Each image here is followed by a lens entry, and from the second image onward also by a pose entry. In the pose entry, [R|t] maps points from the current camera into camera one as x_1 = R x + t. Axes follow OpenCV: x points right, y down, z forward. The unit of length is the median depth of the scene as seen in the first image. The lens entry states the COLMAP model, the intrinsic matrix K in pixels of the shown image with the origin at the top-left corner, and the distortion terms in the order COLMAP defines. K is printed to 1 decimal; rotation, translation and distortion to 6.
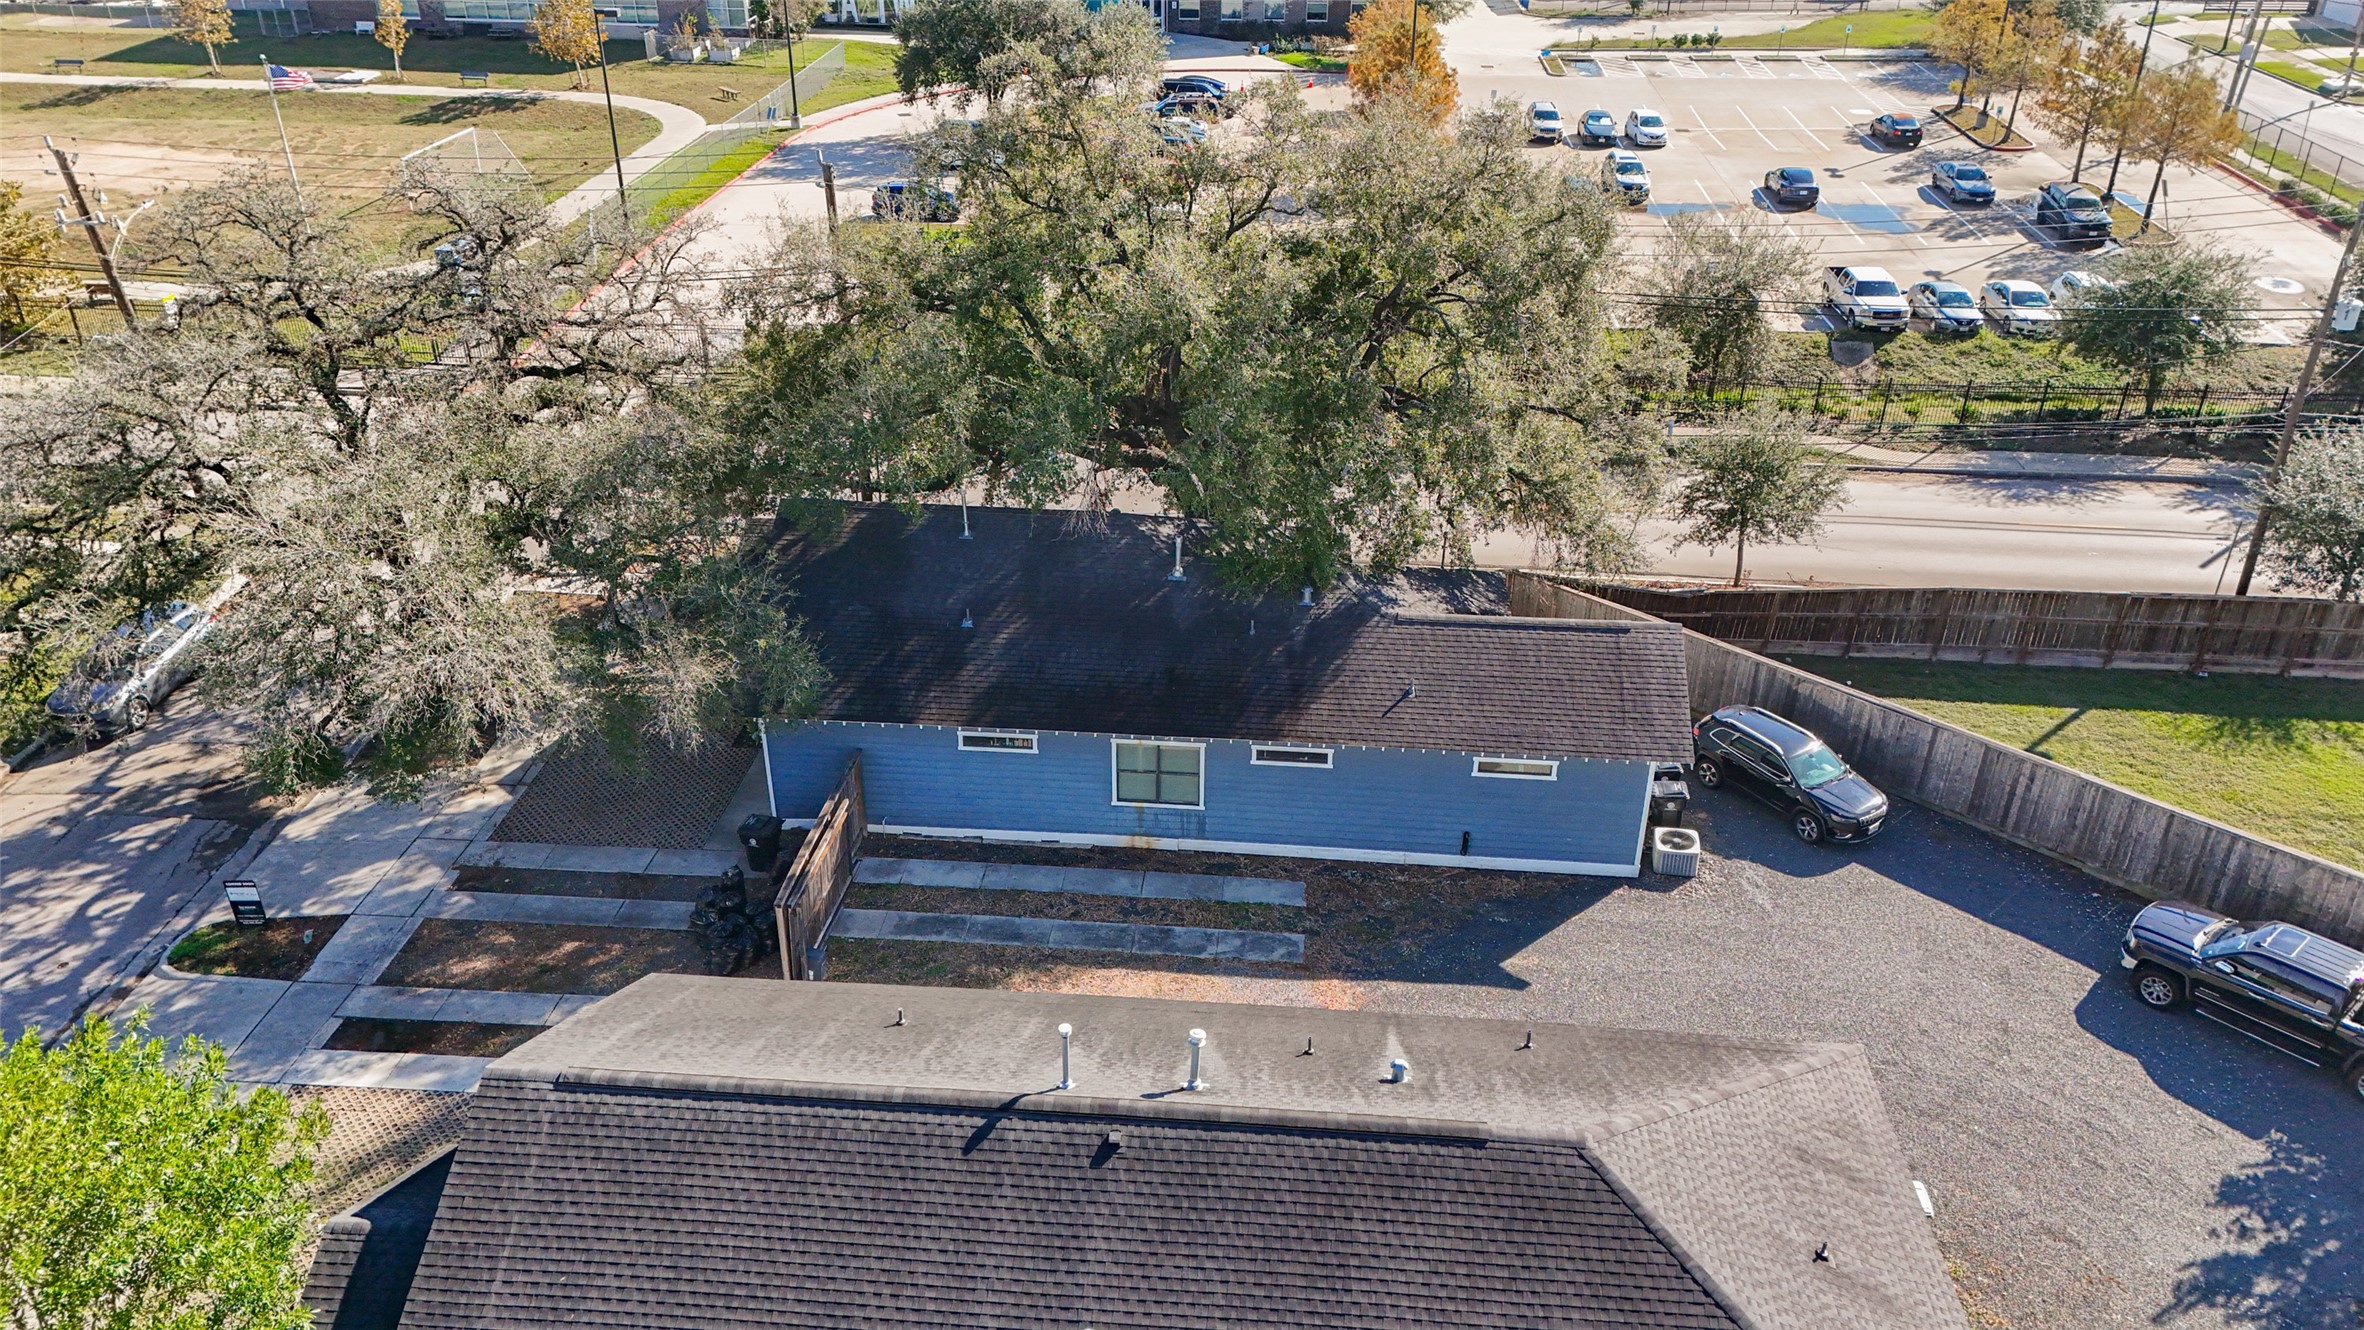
lens RADIAL K [[1710.2, 0, 1186.5], [0, 1710.2, 670.9], [0, 0, 1]] dist [0.045651, -0.000639]
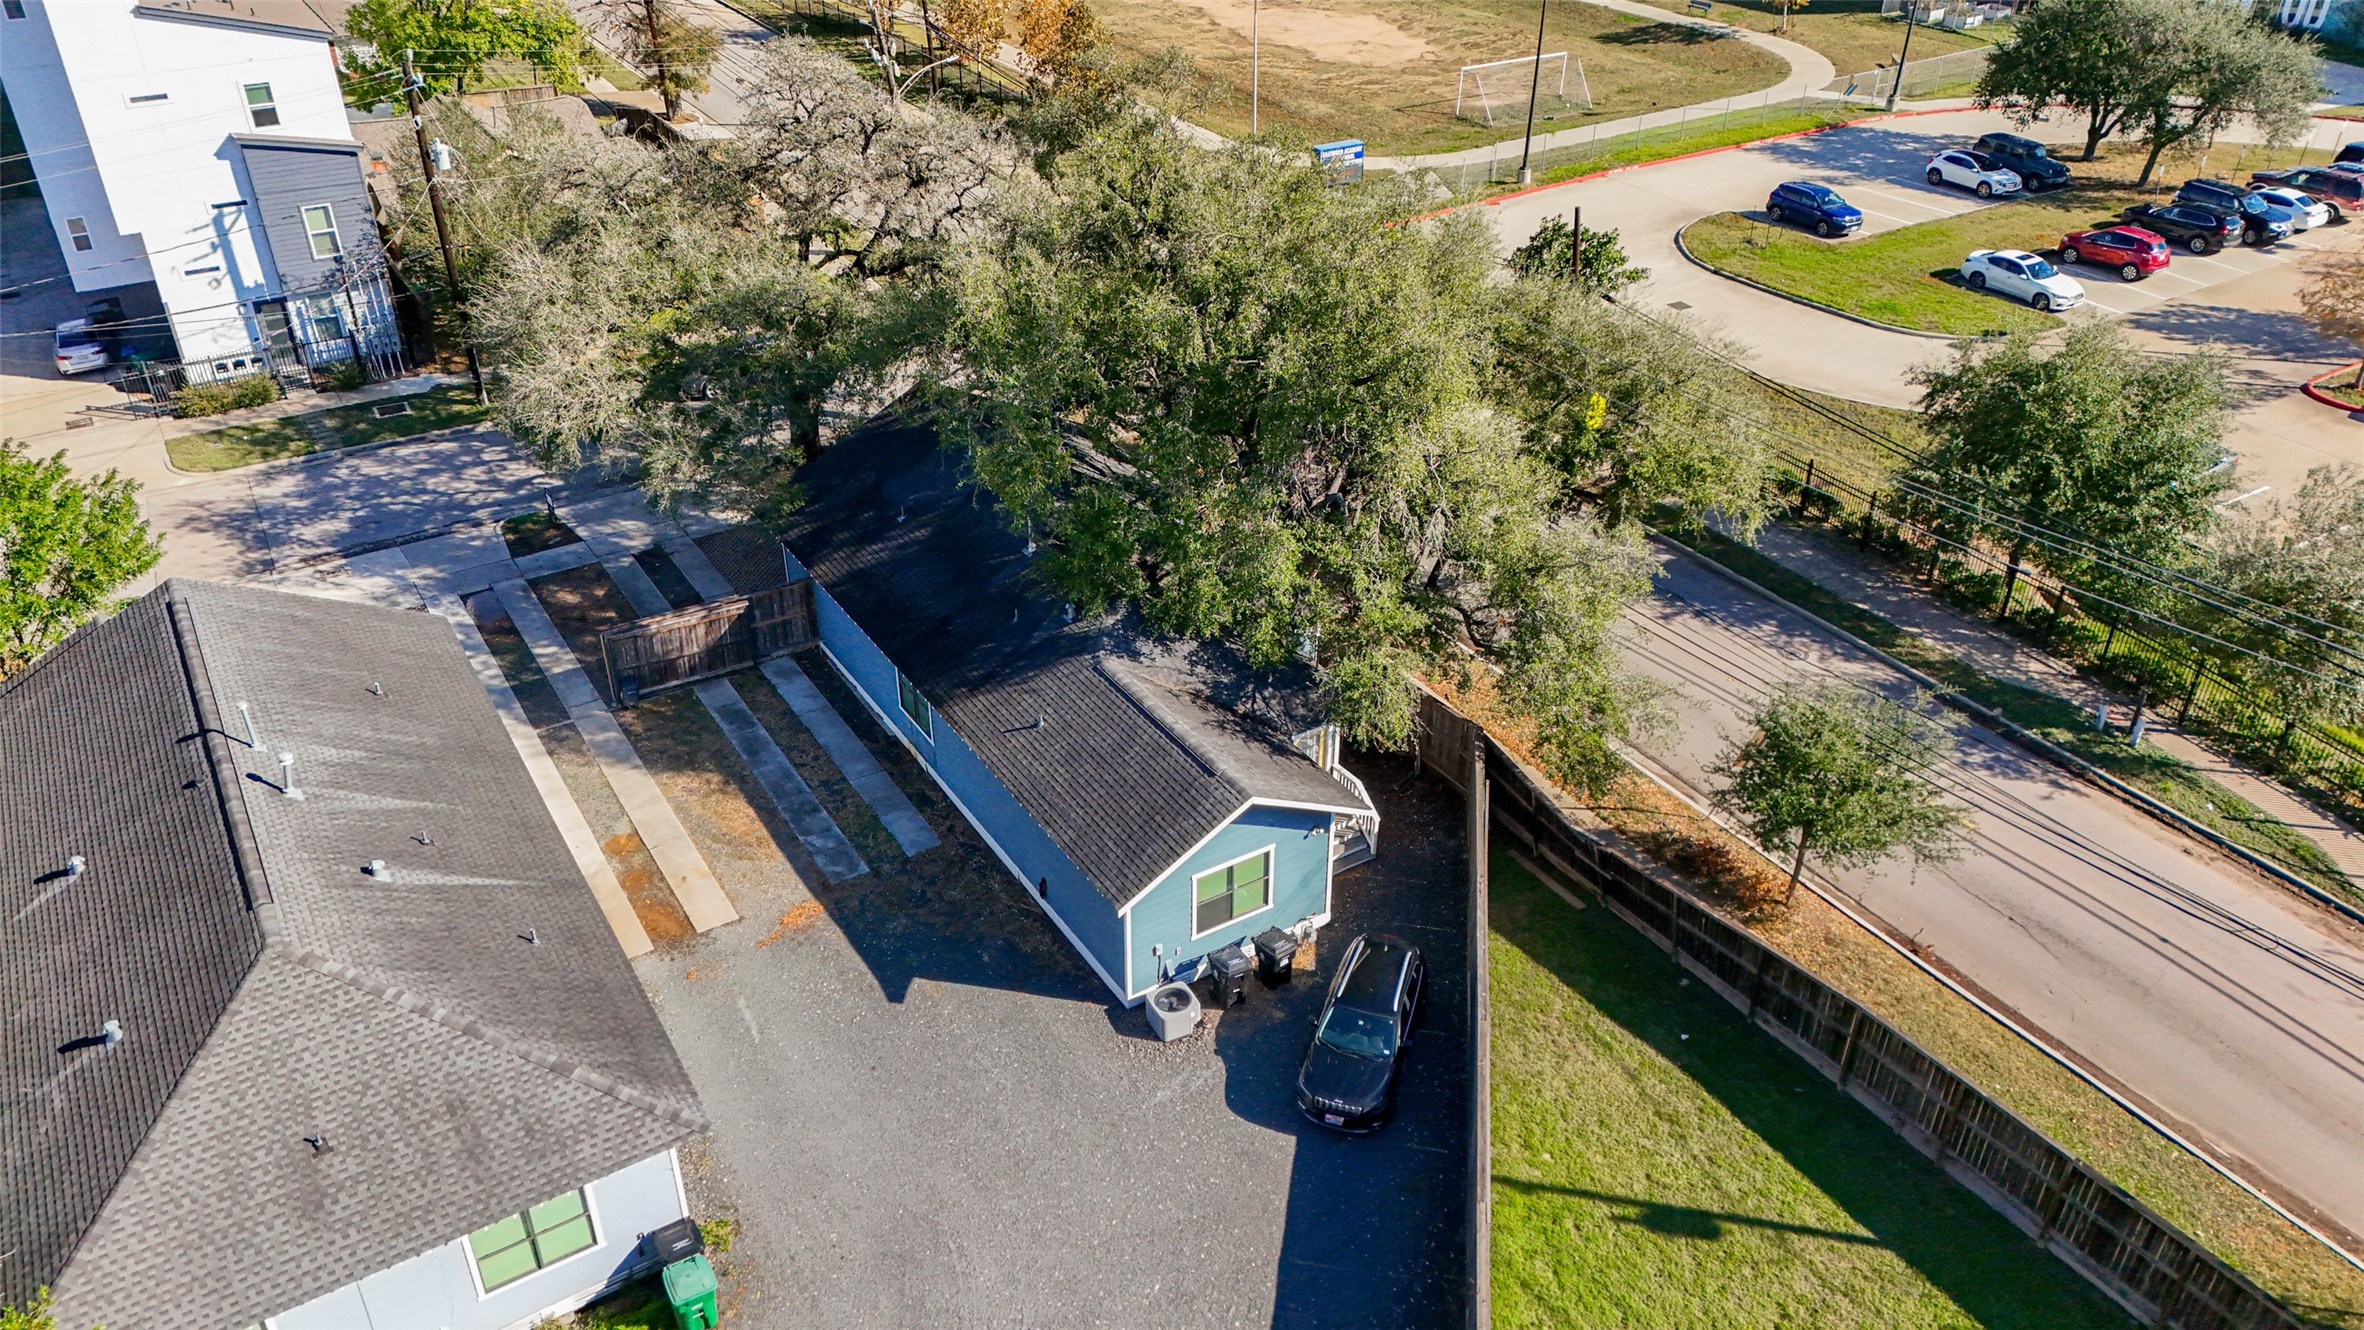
lens RADIAL K [[1710.2, 0, 1179.8], [0, 1710.2, 664.2], [0, 0, 1]] dist [0.045651, -0.000639]
pose [[0.609640, 0.421472, -0.671343, 0.793089], [-0.389861, 0.896840, 0.209011, -0.249629], [0.690180, 0.134309, 0.711065, 0.294038]]
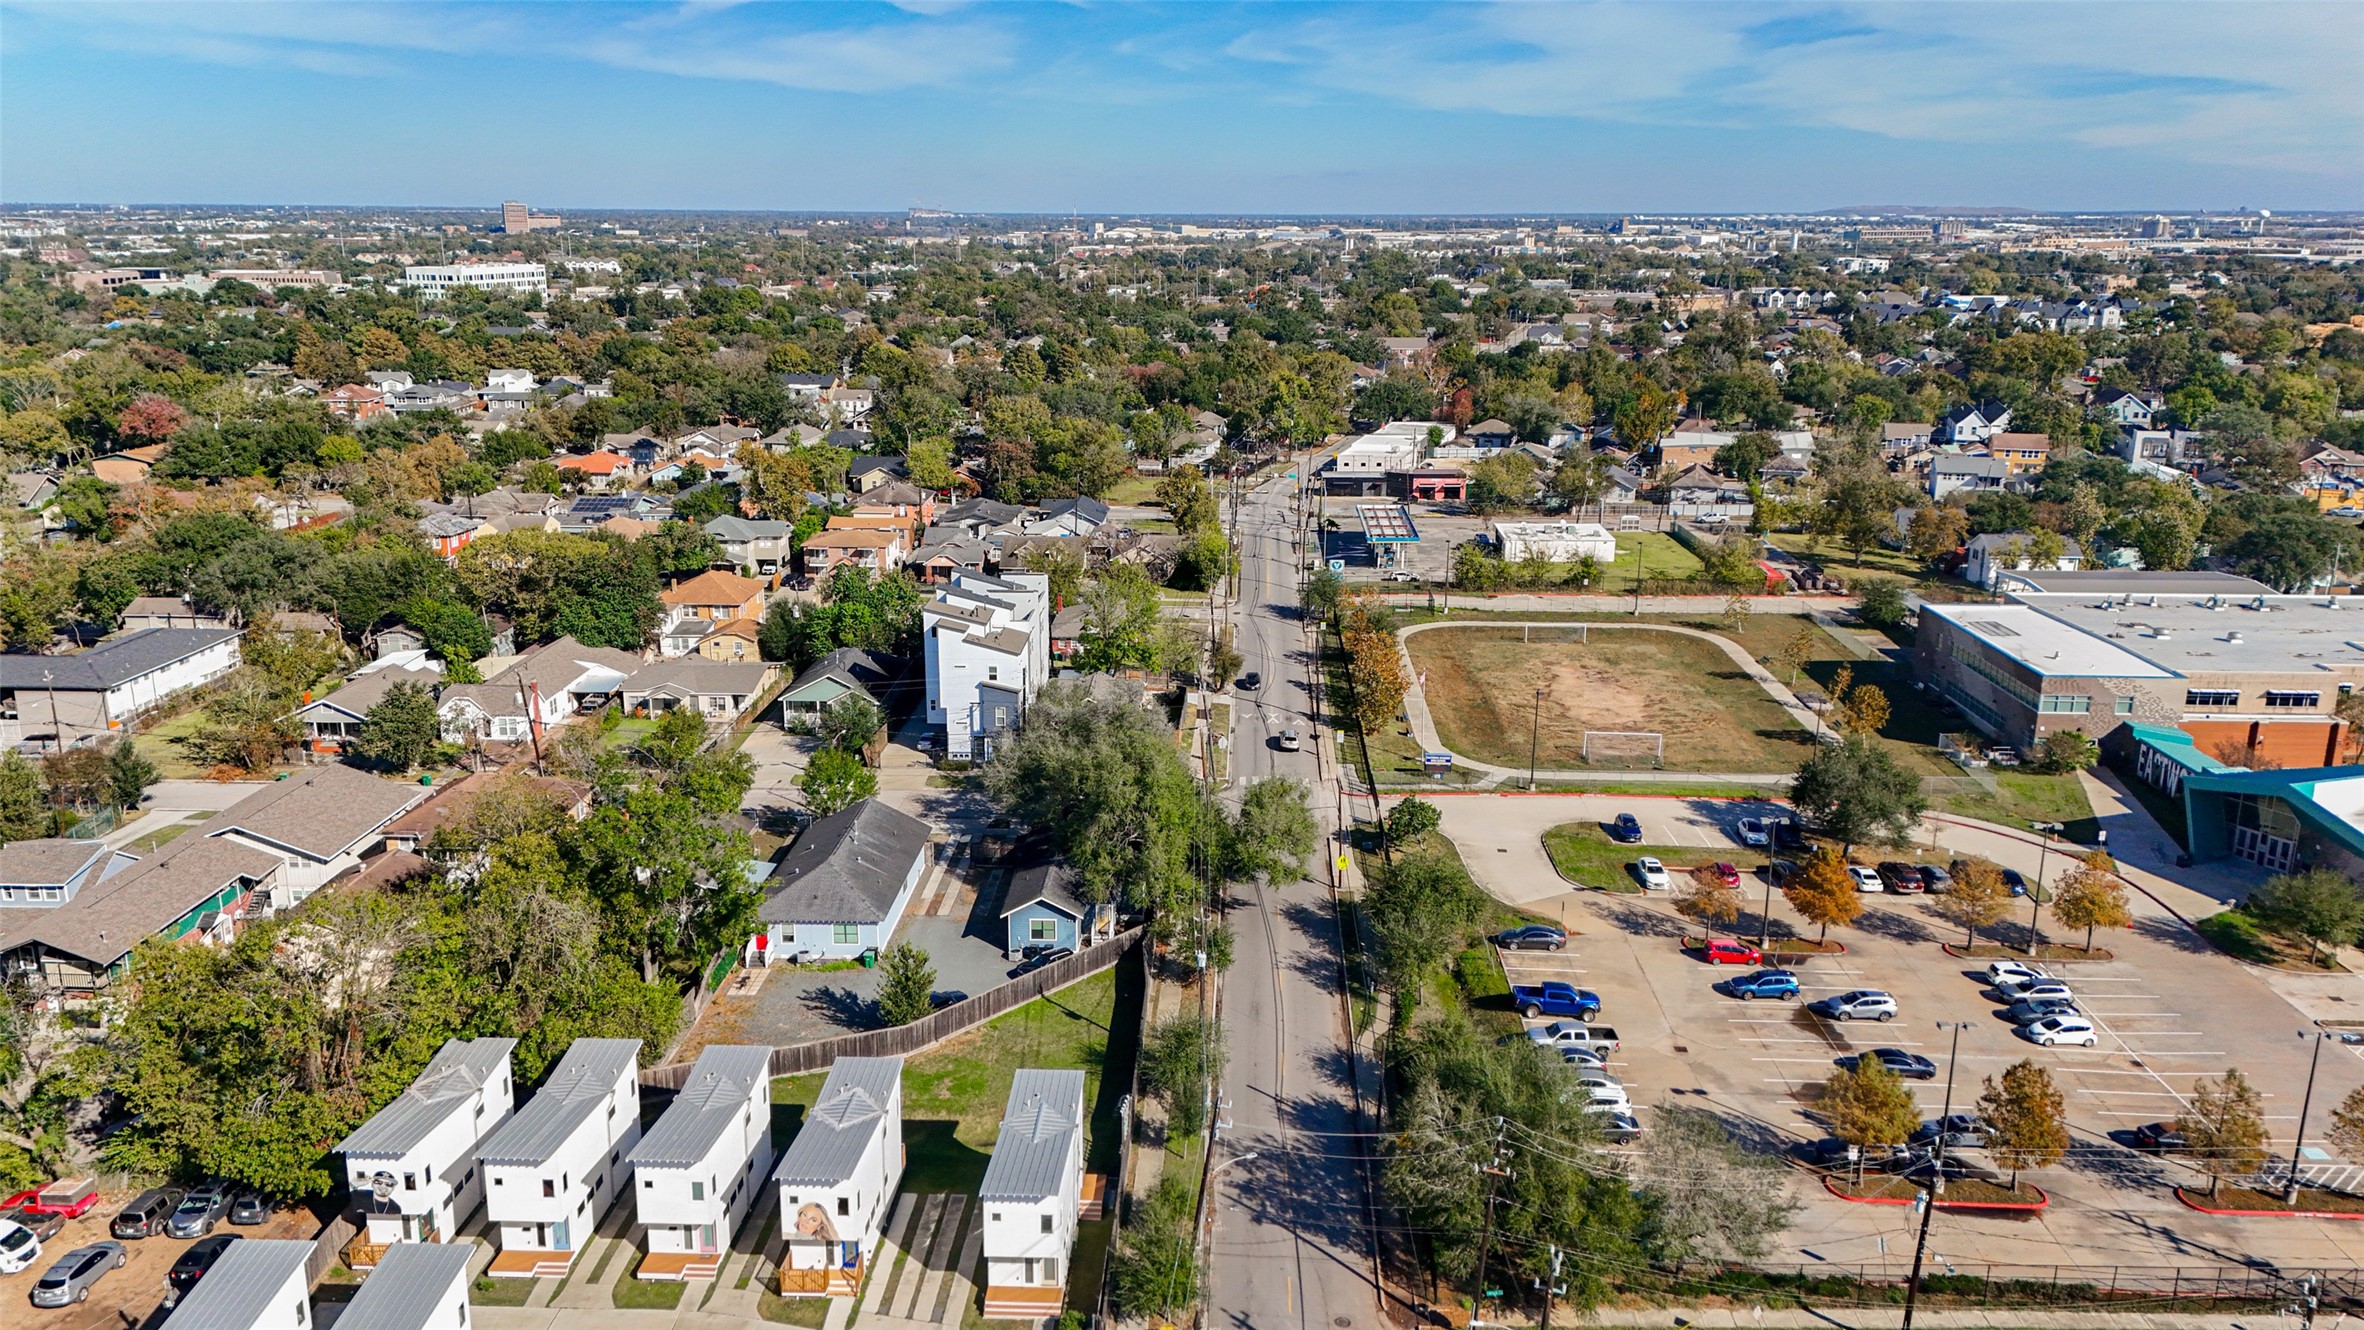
lens RADIAL K [[1710.2, 0, 1186.6], [0, 1710.2, 665.2], [0, 0, 1]] dist [0.045651, -0.000639]
pose [[0.049340, 0.247071, -0.967741, 3.295195], [-0.495502, 0.847332, 0.191067, -1.143443], [0.867204, 0.470090, 0.164231, 0.453337]]
